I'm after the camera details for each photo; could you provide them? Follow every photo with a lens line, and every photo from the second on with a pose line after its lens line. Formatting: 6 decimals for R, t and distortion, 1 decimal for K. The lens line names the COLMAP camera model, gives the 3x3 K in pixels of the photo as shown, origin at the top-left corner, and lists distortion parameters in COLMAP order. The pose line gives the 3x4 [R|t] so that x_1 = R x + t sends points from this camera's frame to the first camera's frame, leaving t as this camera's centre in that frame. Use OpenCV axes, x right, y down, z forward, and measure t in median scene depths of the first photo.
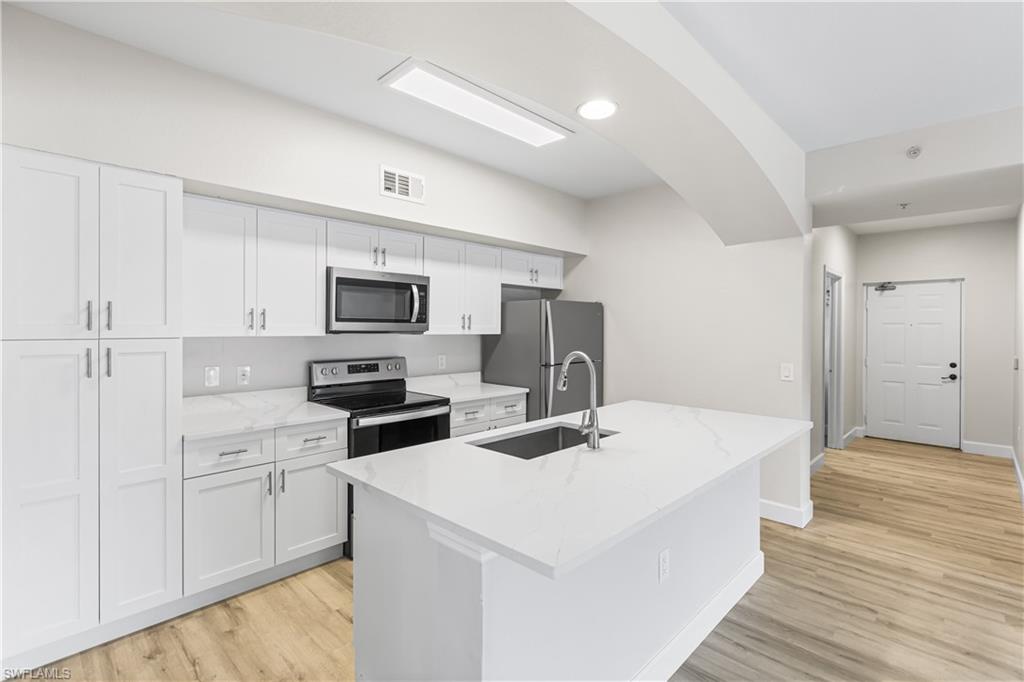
lens RADIAL K [[484.4, 0, 510.0], [0, 484.4, 330.4], [0, 0, 1]] dist [0.000217, 0.000176]
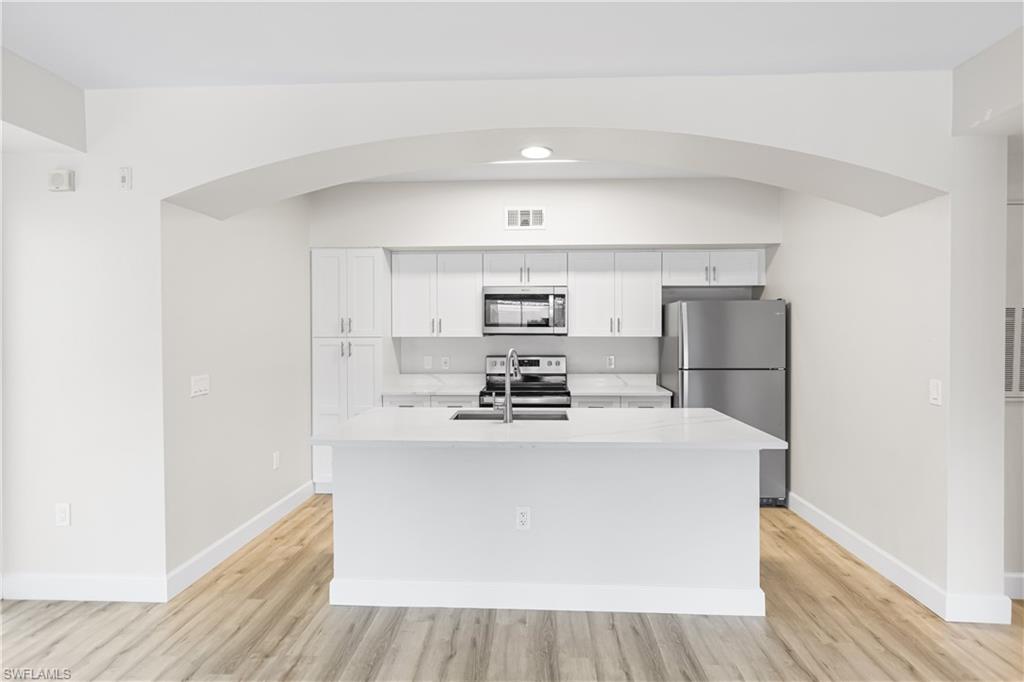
lens RADIAL K [[566.8, 0, 512.0], [0, 566.8, 341.0], [0, 0, 1]] dist [0.001687, 0.000597]
pose [[0.648542, 0.009319, -0.761122, 0.836494], [-0.000008, 0.999925, 0.012236, 0.002694], [0.761179, -0.007930, 0.648493, 0.014098]]
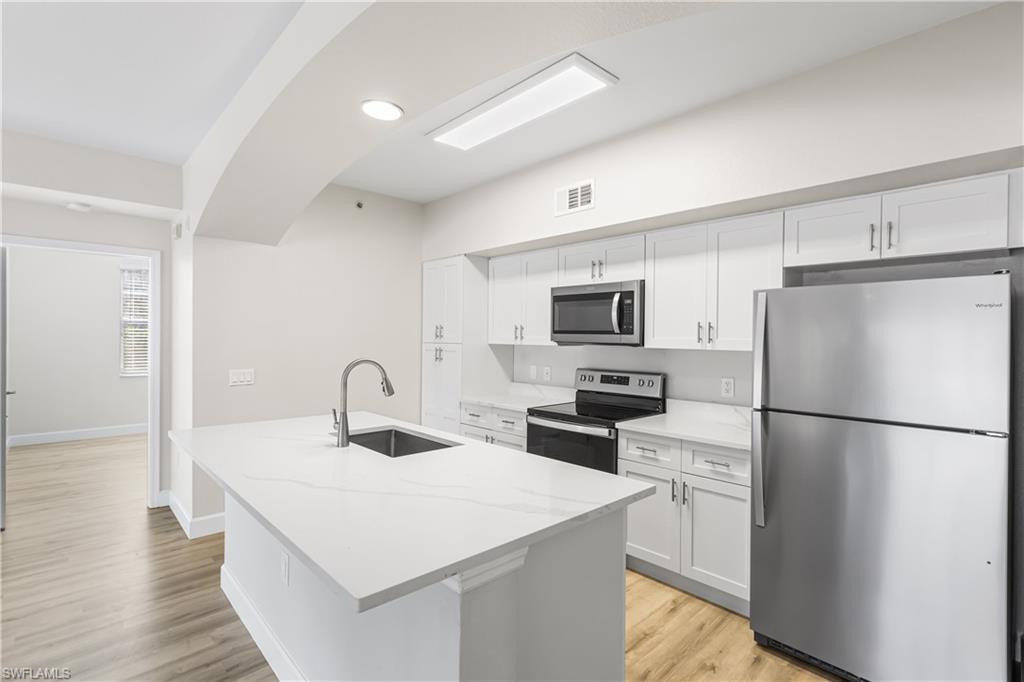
lens RADIAL K [[492.0, 0, 487.0], [0, 492.0, 339.2], [0, 0, 1]] dist [0.001584, 0.000026]
pose [[-0.085938, -0.000681, -0.996300, 0.775054], [-0.017512, 0.999846, 0.000827, -0.002567], [0.996147, 0.017519, -0.085937, 0.861830]]
